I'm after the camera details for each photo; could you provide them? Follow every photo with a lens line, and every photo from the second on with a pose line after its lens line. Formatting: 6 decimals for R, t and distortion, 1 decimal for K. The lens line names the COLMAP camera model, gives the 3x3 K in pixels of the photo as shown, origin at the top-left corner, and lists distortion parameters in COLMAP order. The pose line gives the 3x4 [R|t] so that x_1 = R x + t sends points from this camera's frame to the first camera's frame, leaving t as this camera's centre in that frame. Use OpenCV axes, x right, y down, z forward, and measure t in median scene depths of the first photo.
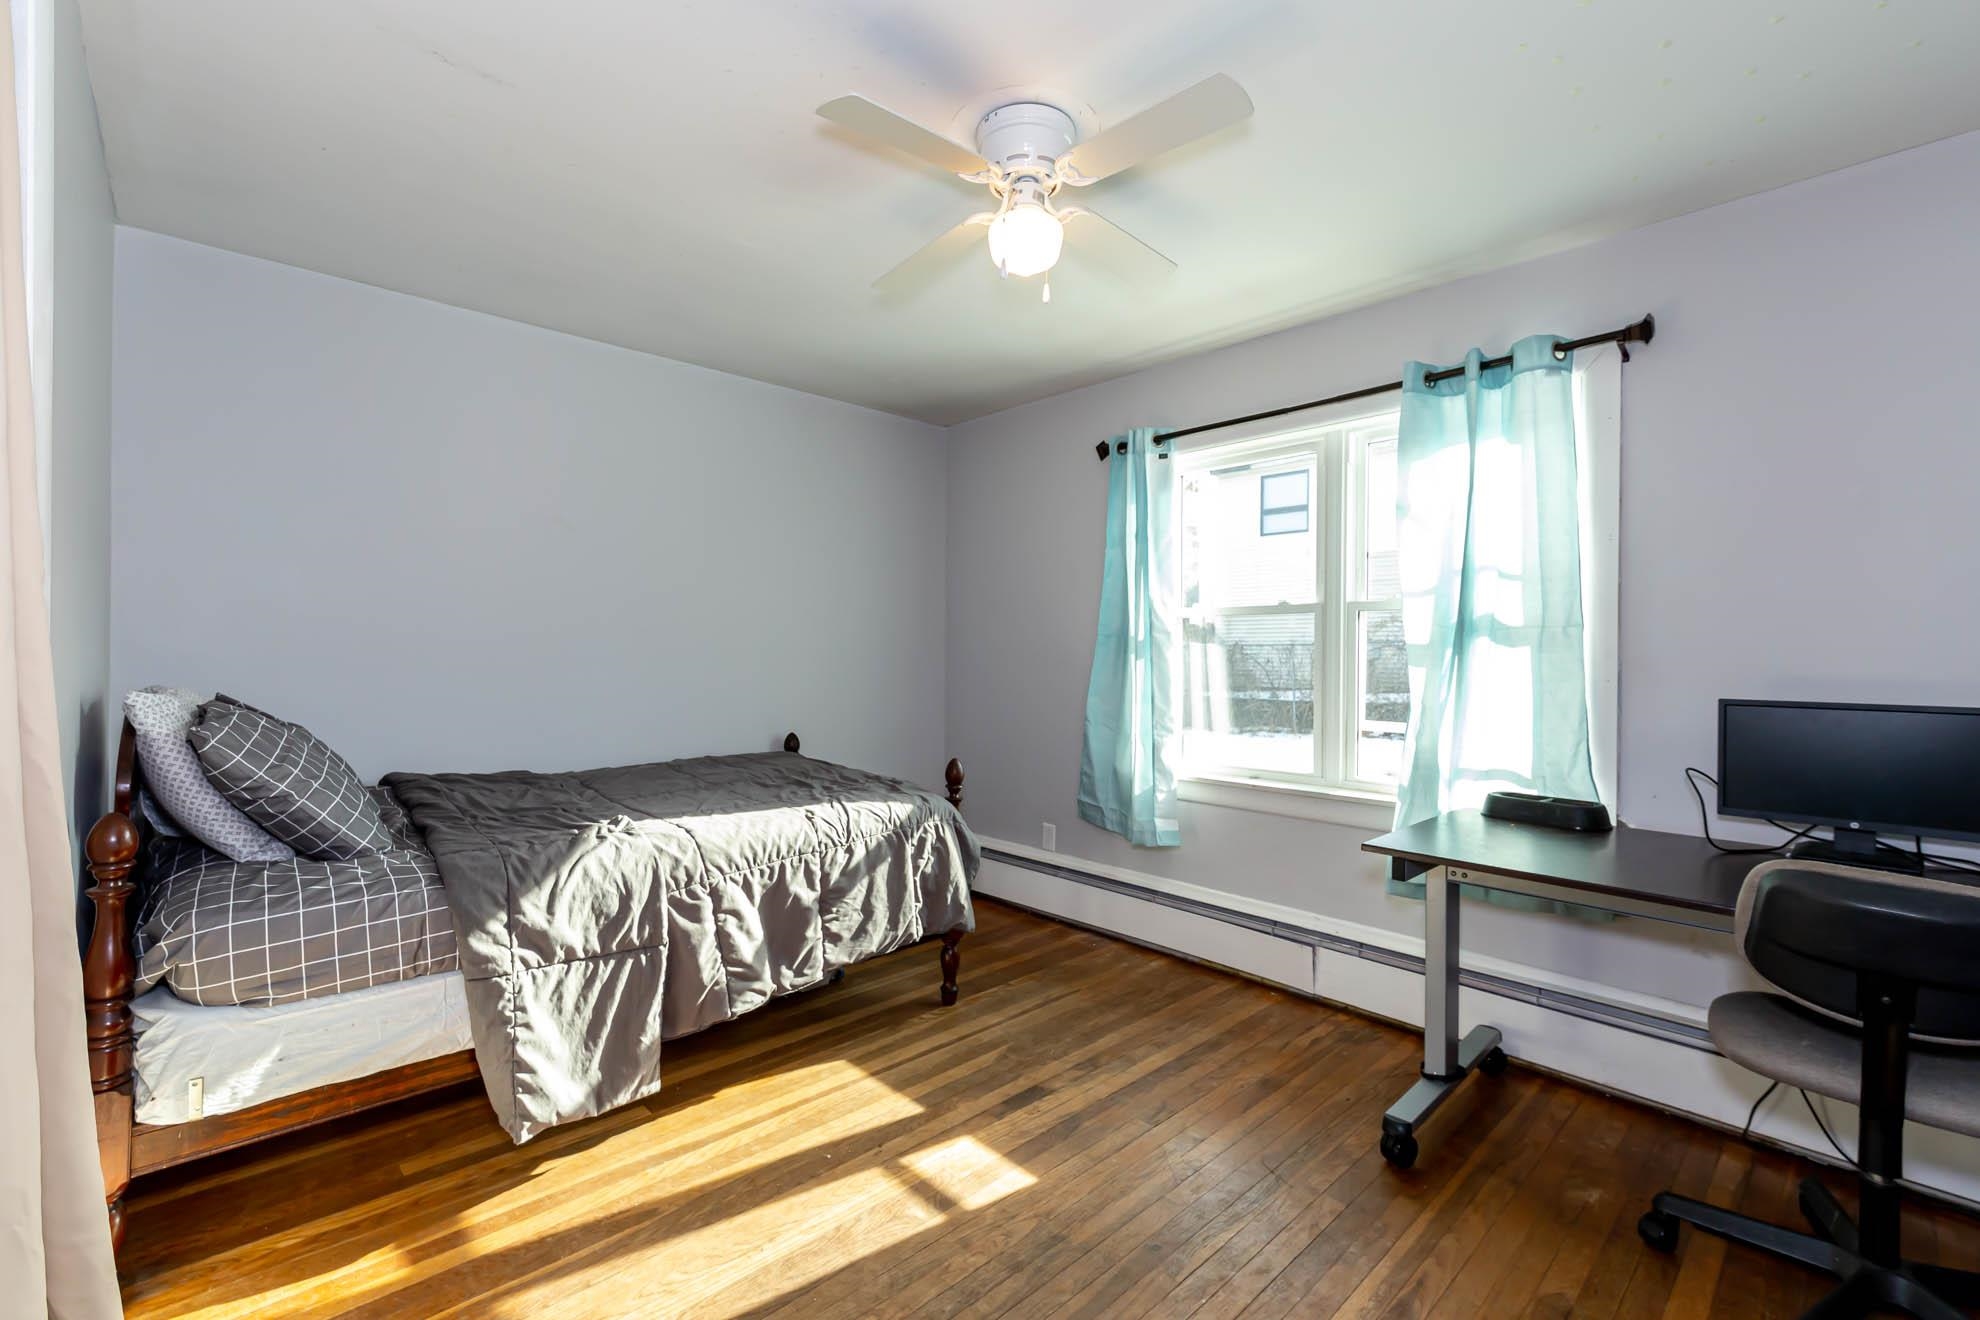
lens RADIAL K [[844.5, 0, 978.7], [0, 844.5, 641.6], [0, 0, 1]] dist [0.000938, -0.000084]
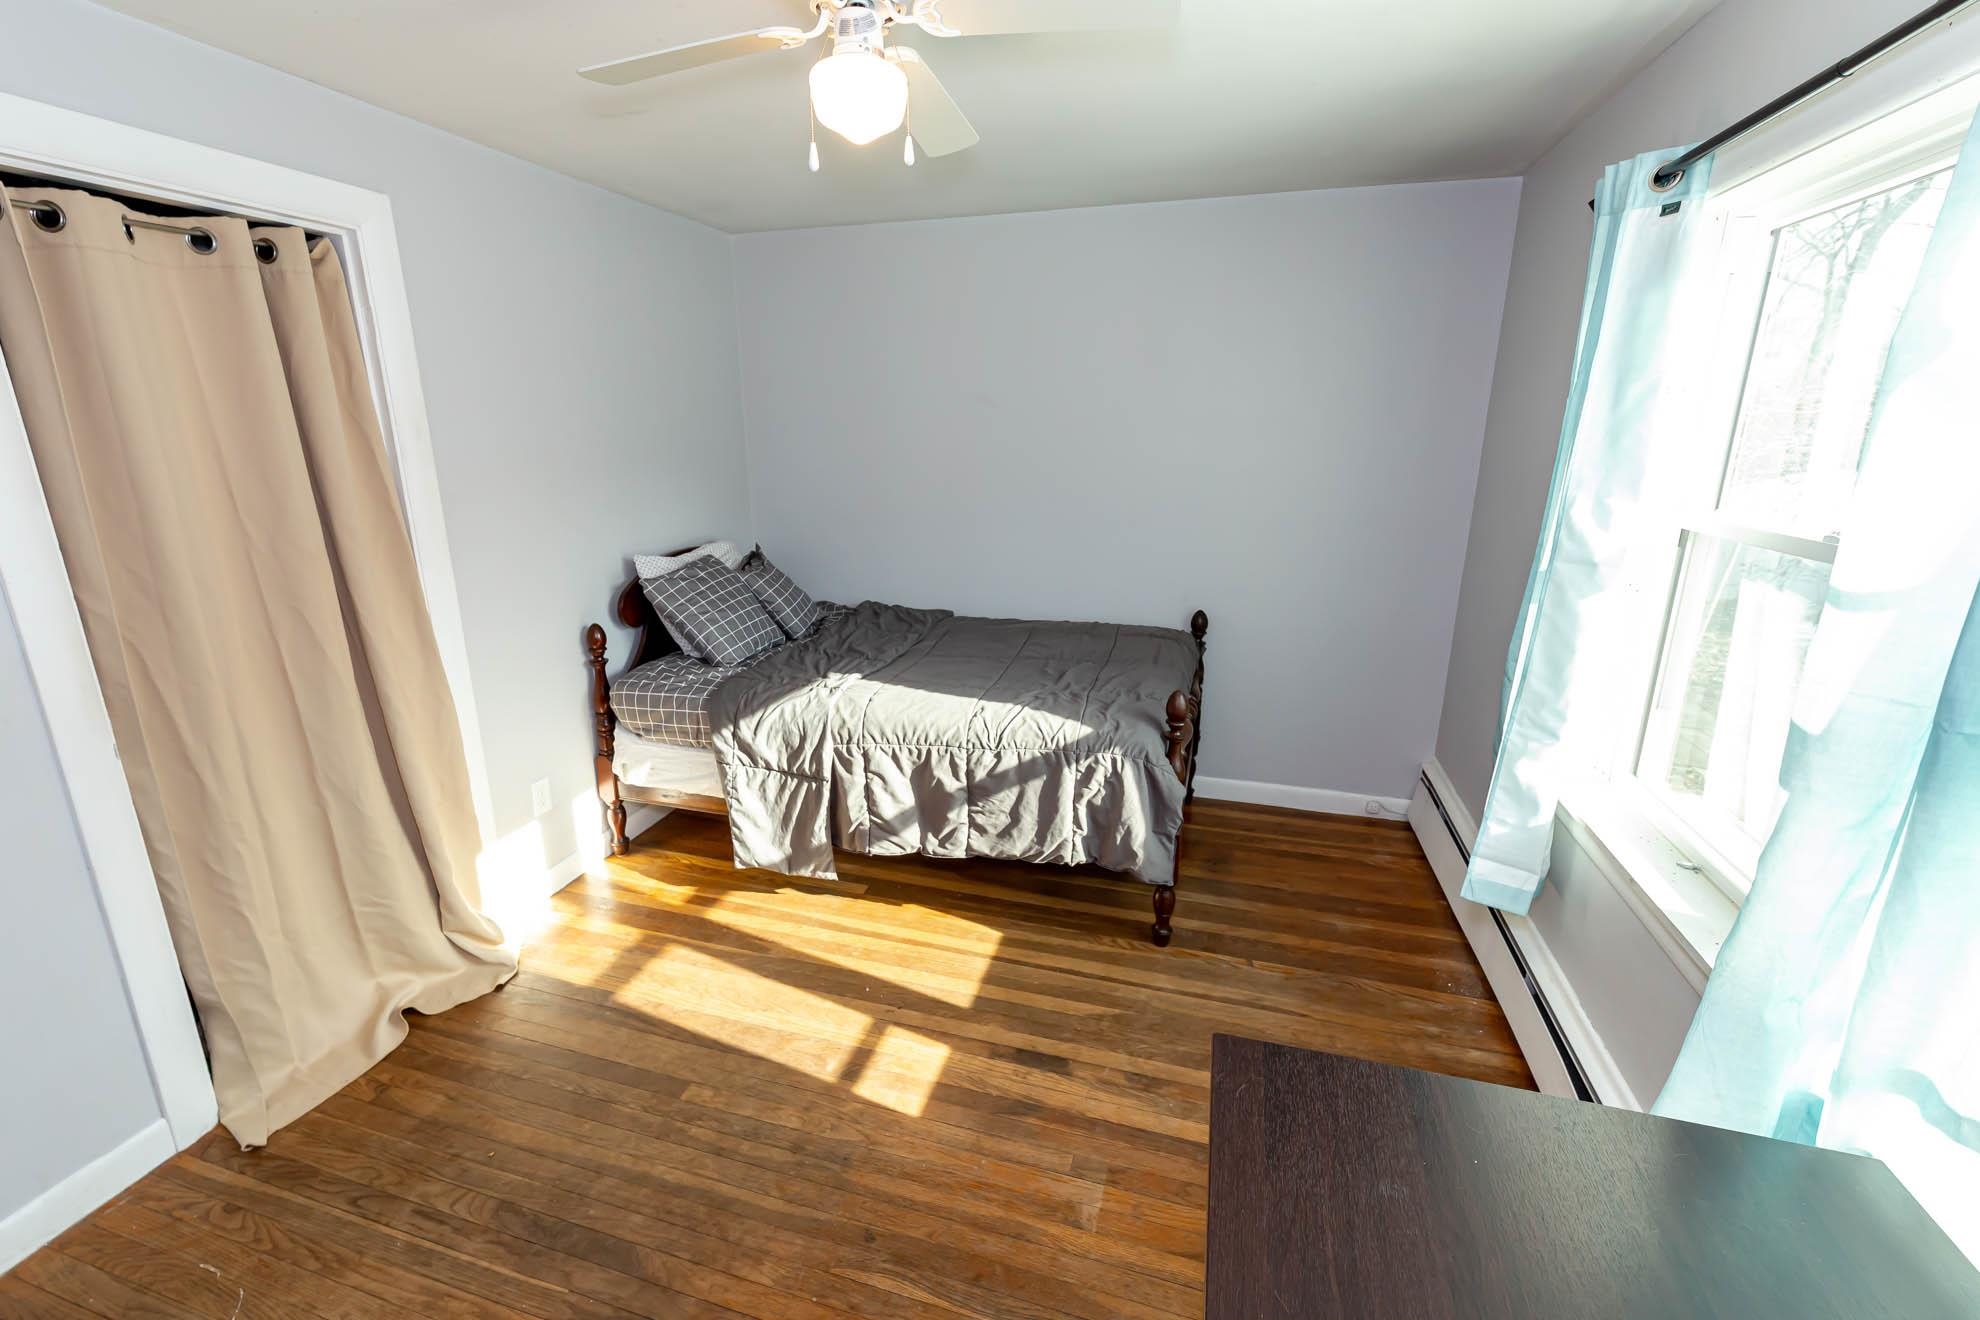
lens RADIAL K [[844.5, 0, 978.7], [0, 844.5, 641.6], [0, 0, 1]] dist [0.000938, -0.000084]
pose [[0.500496, 0.205388, -0.841023, 0.726455], [0.017818, 0.968802, 0.247196, -0.153042], [0.865556, -0.138706, 0.481222, 0.551157]]
